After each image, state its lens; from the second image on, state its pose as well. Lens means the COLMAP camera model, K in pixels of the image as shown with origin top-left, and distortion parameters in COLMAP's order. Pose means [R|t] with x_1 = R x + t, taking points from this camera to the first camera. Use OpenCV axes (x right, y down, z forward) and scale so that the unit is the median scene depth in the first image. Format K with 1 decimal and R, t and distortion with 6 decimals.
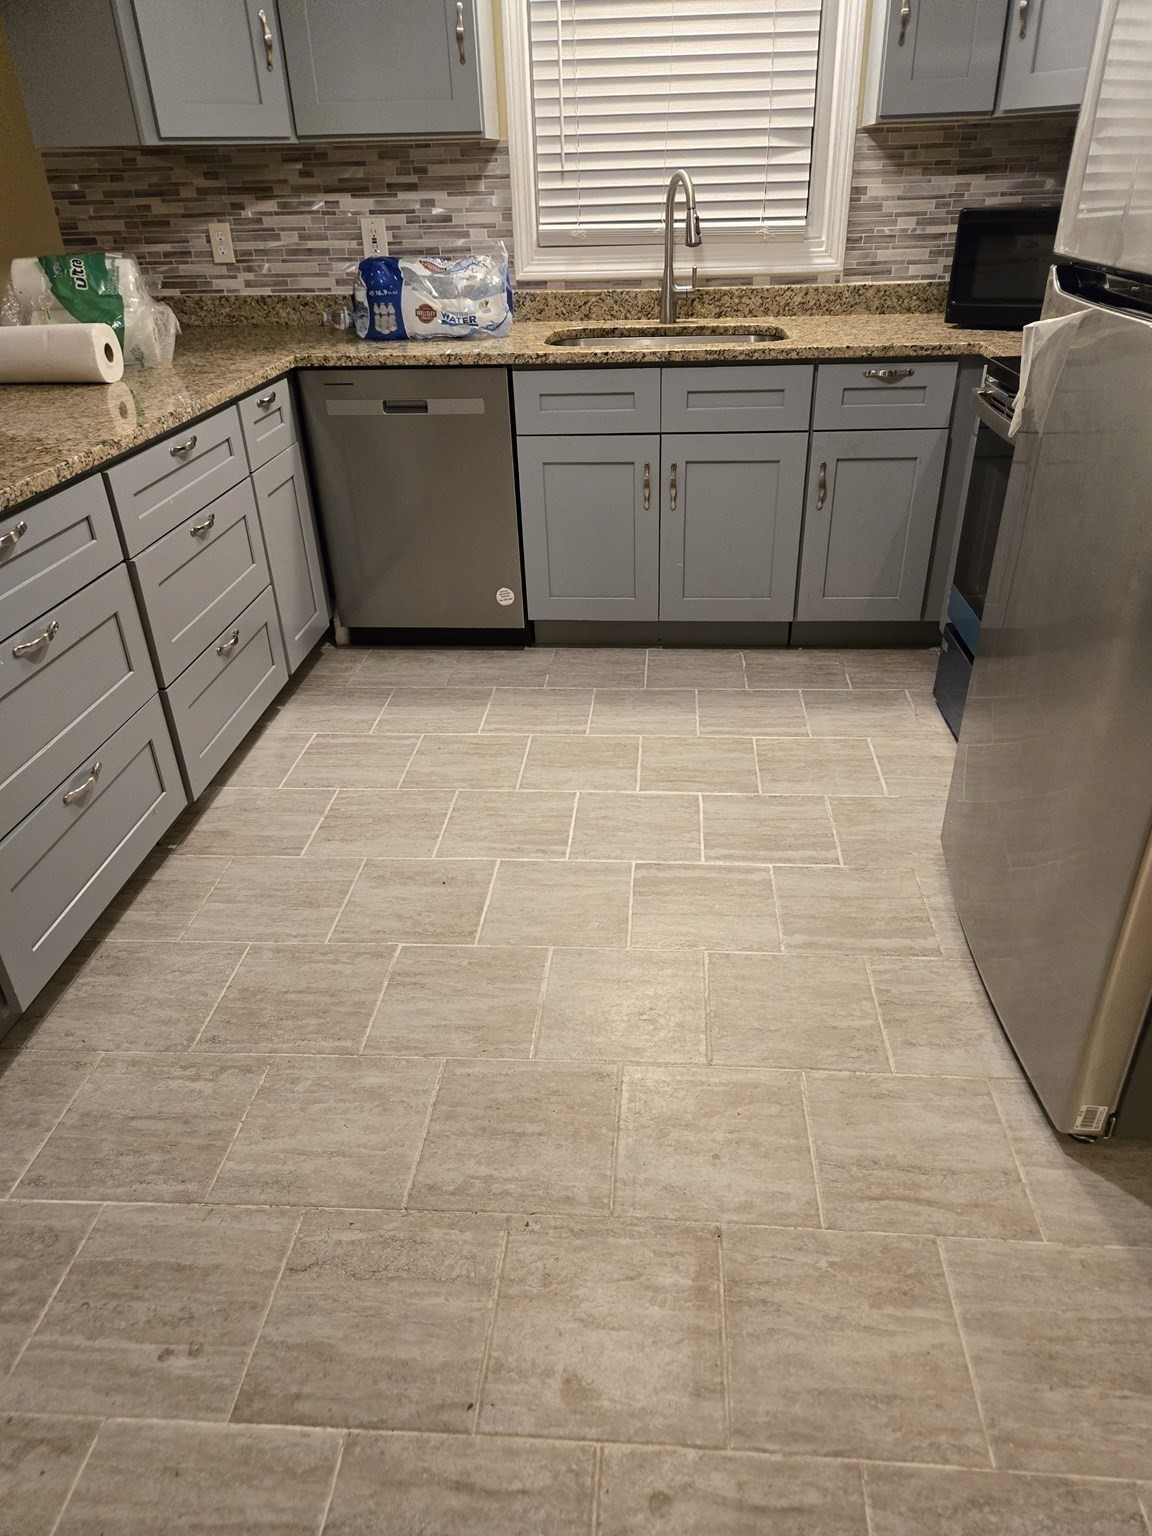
lens RADIAL K [[1015.9, 0, 597.6], [0, 1015.9, 783.3], [0, 0, 1]] dist [0.071995, -0.057959]
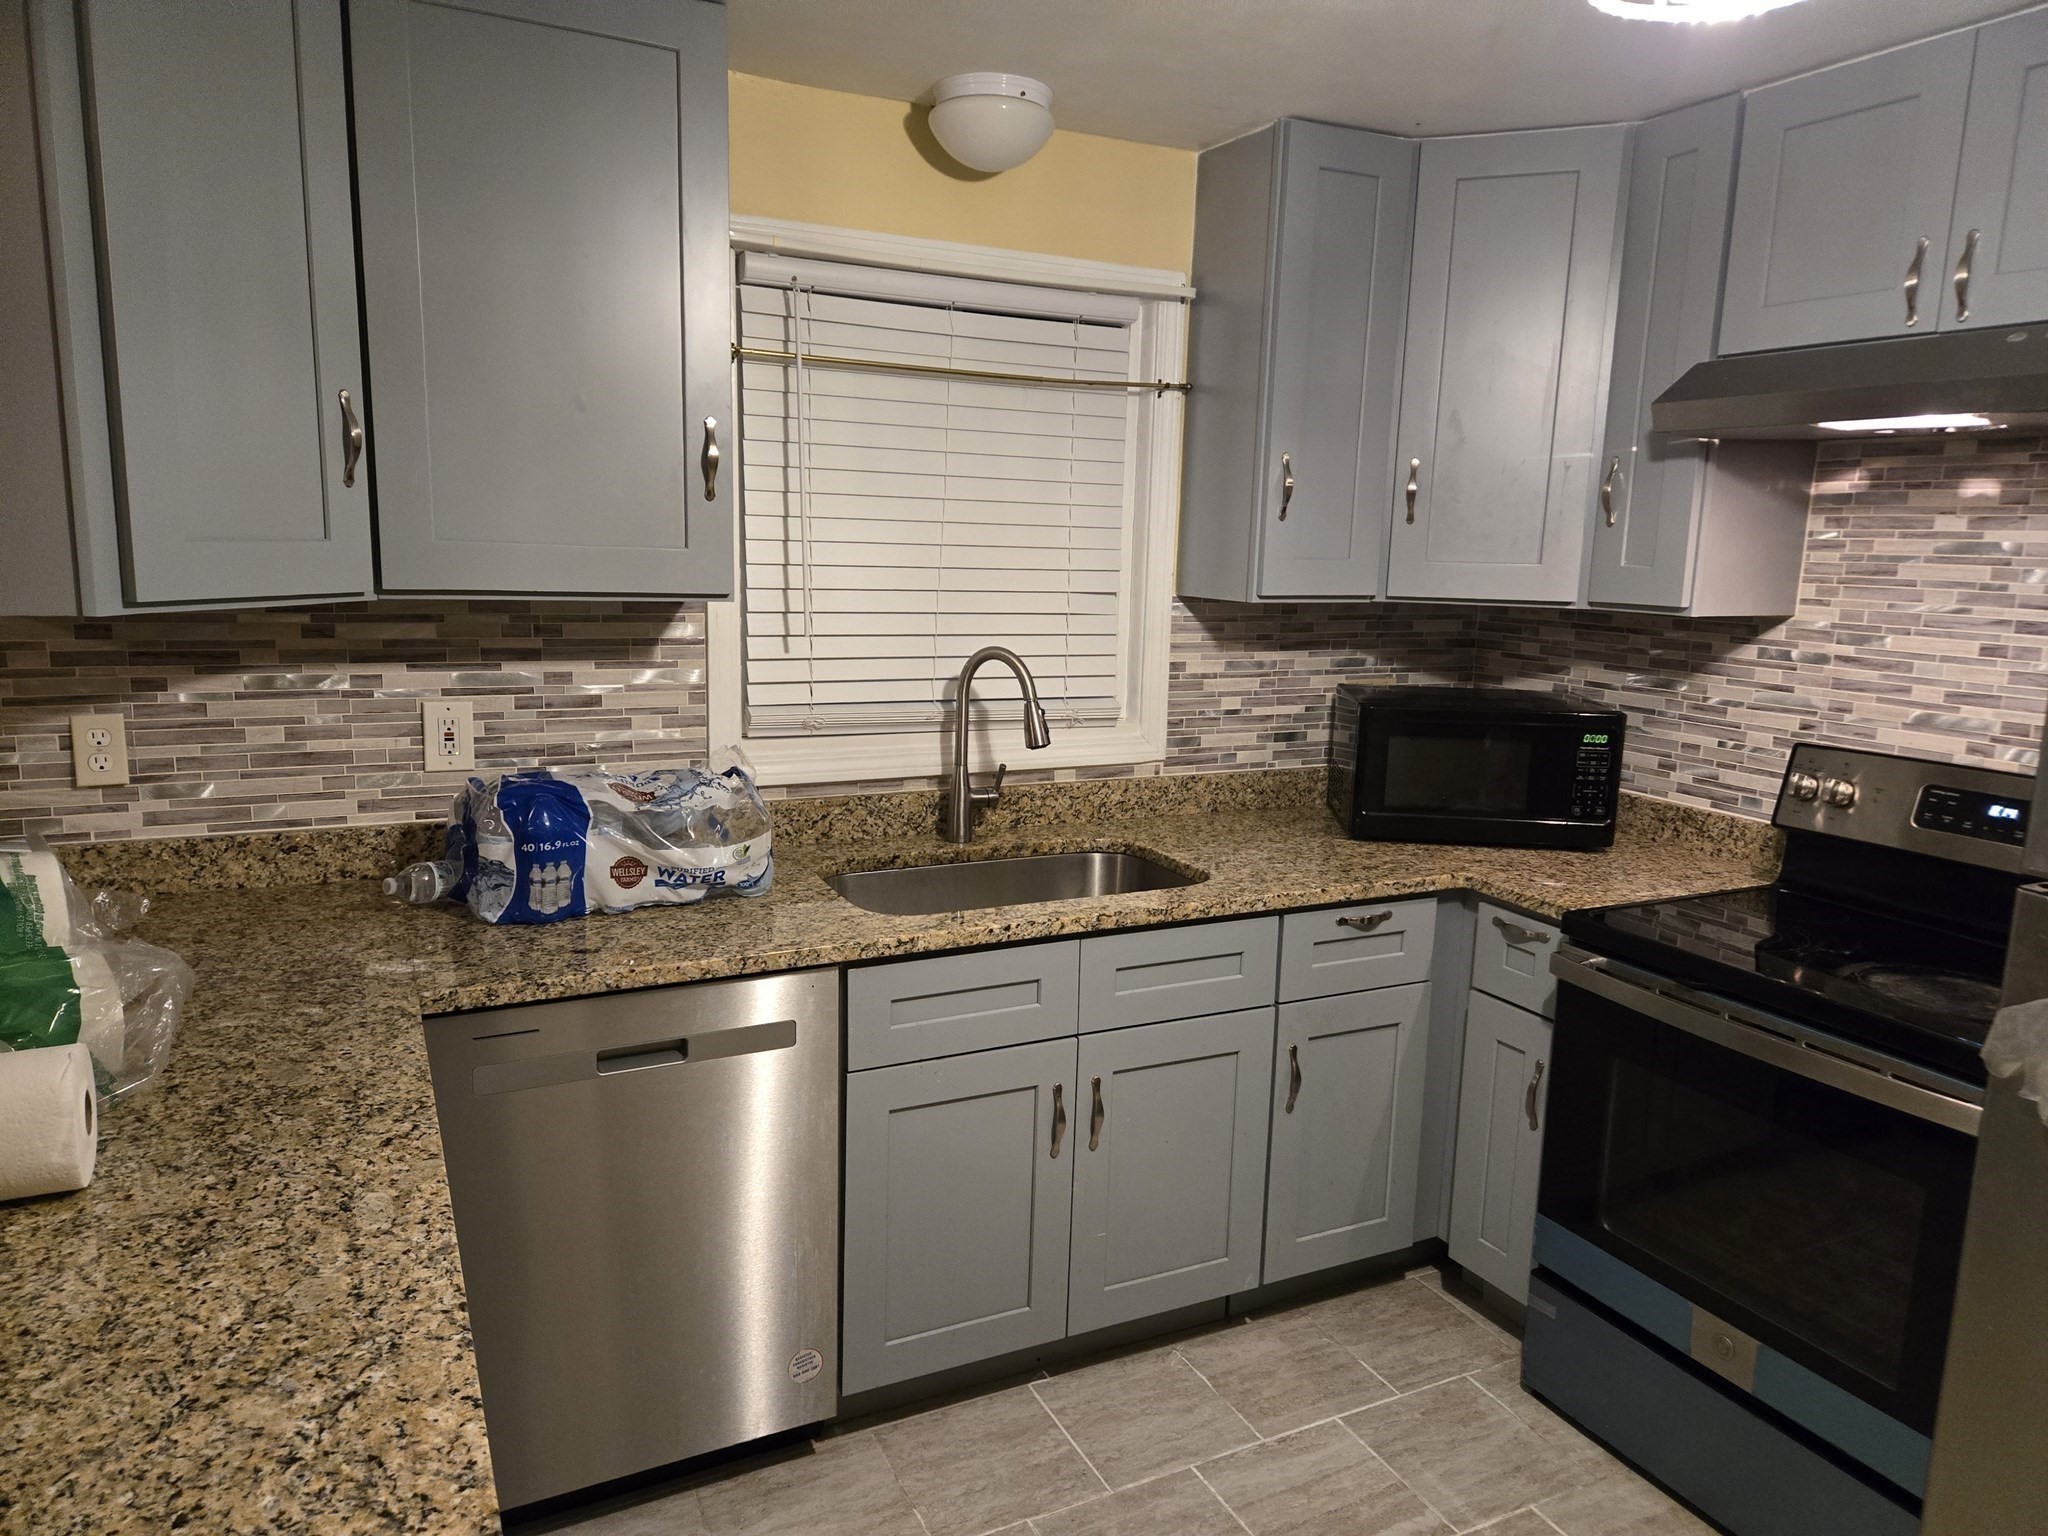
lens RADIAL K [[1354.6, 0, 1029.0], [0, 1354.6, 760.7], [0, 0, 1]] dist [0.071995, -0.057959]
pose [[0.857468, -0.036988, 0.513206, -0.374131], [0.214667, 0.932178, -0.291483, -0.268537], [-0.467618, 0.360106, 0.807253, 0.310315]]
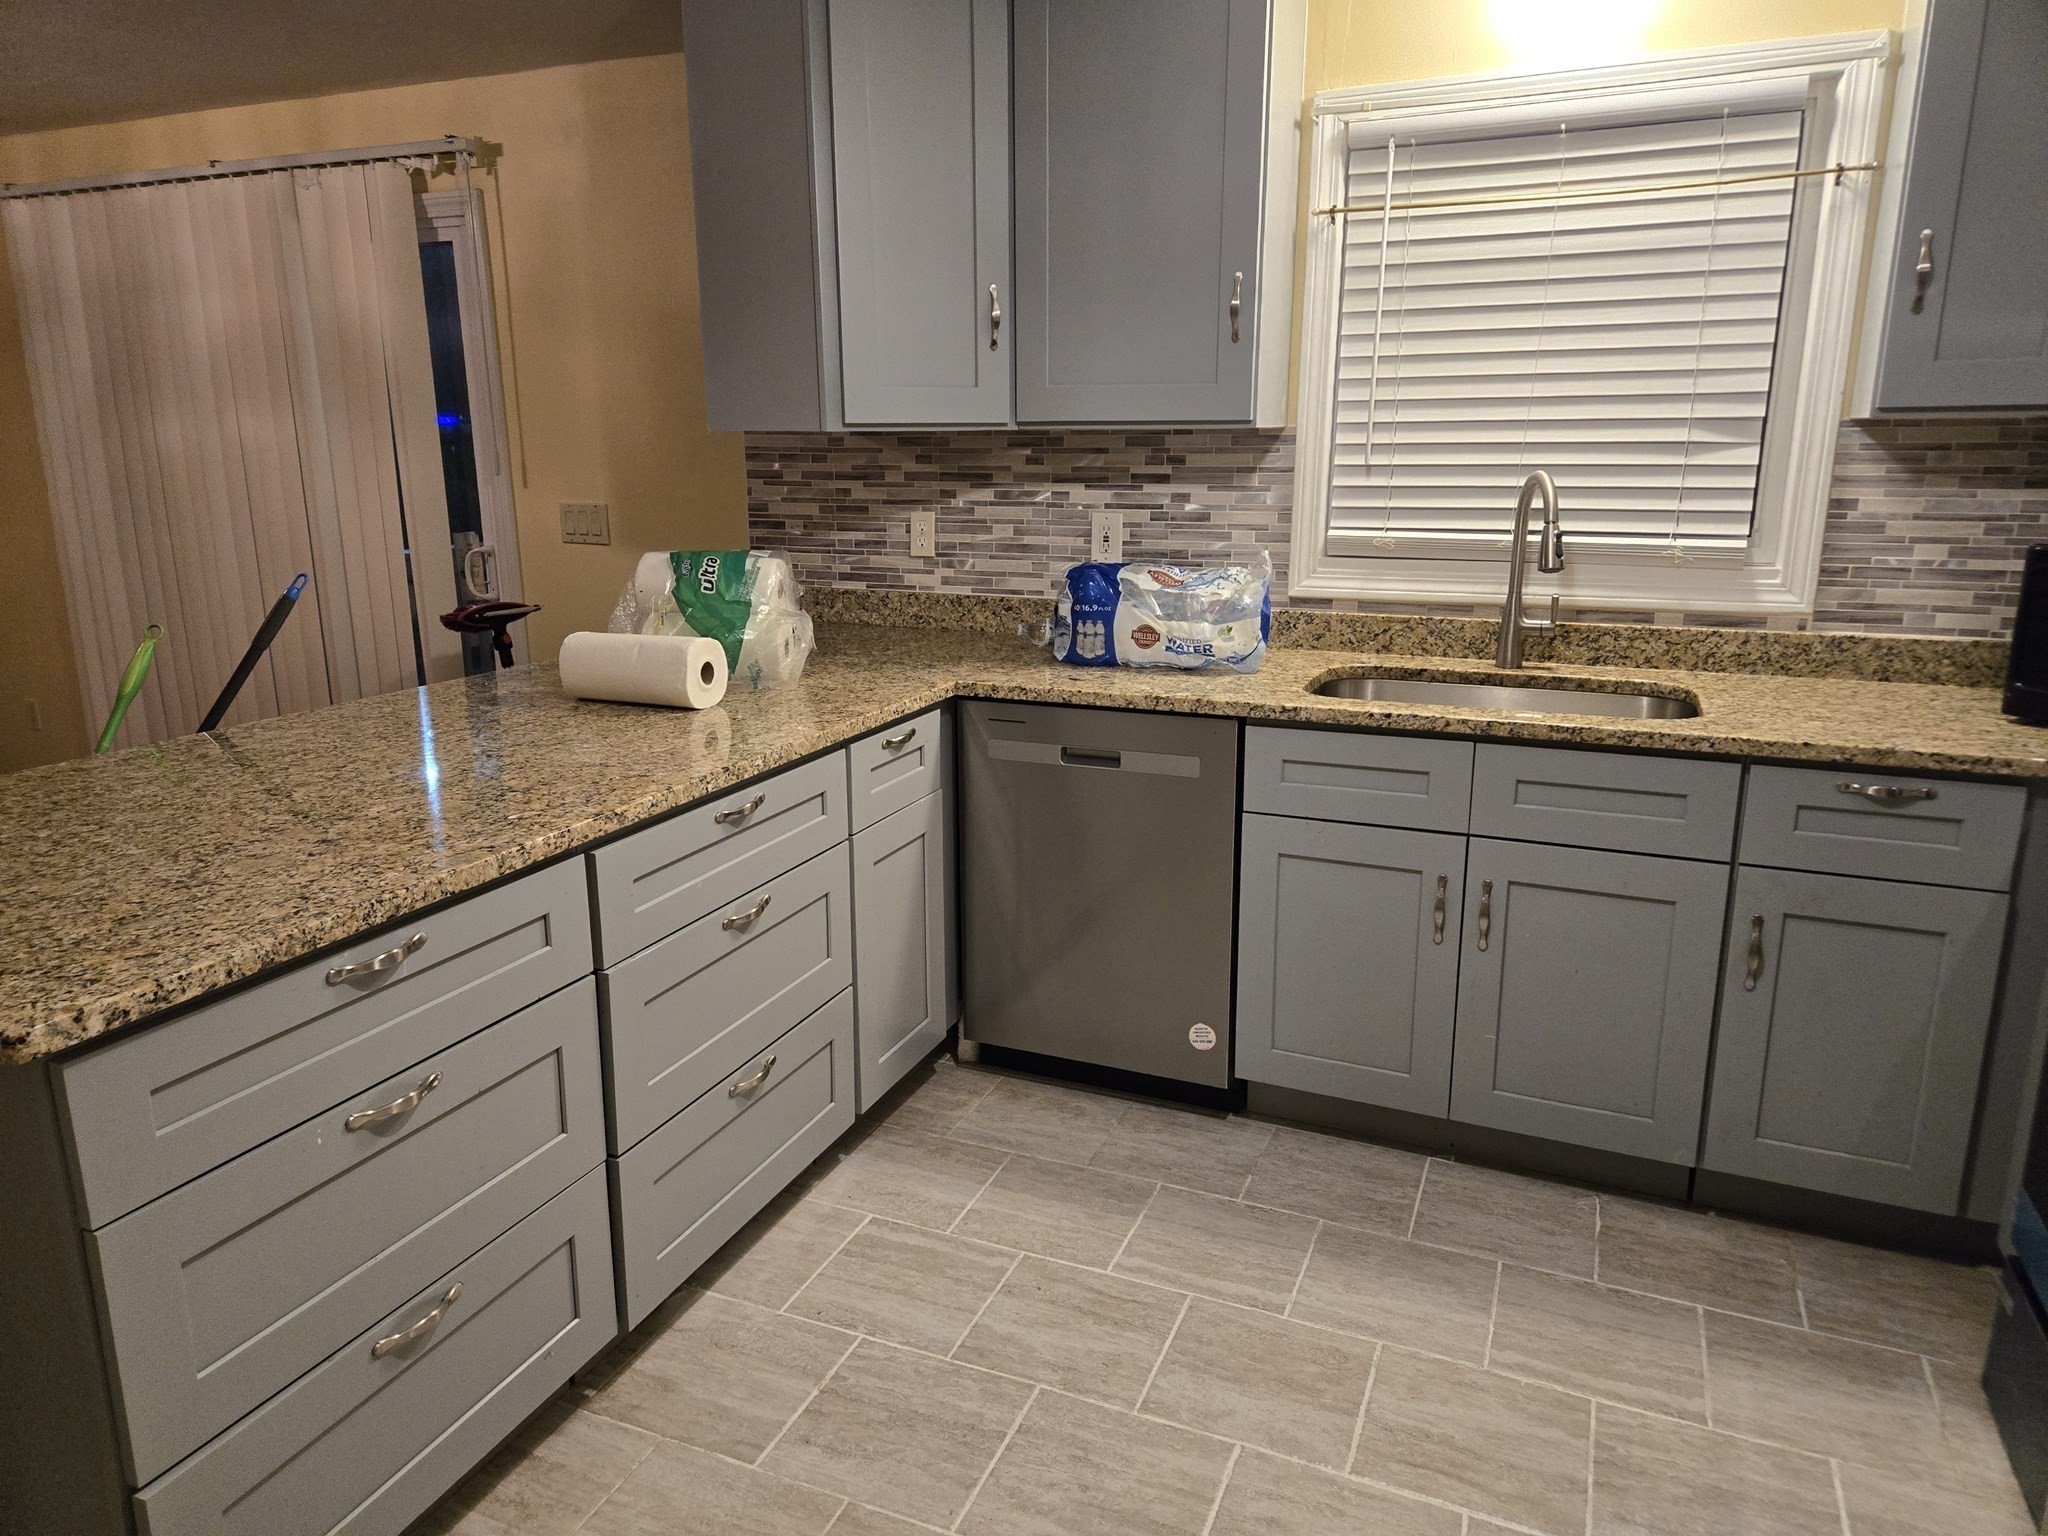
lens RADIAL K [[1354.6, 0, 1018.7], [0, 1354.6, 760.8], [0, 0, 1]] dist [0.071995, -0.057959]
pose [[0.943464, 0.097346, -0.316858, 0.062780], [-0.183783, 0.949147, -0.255624, -0.120054], [0.275860, 0.299405, 0.913377, 0.139948]]
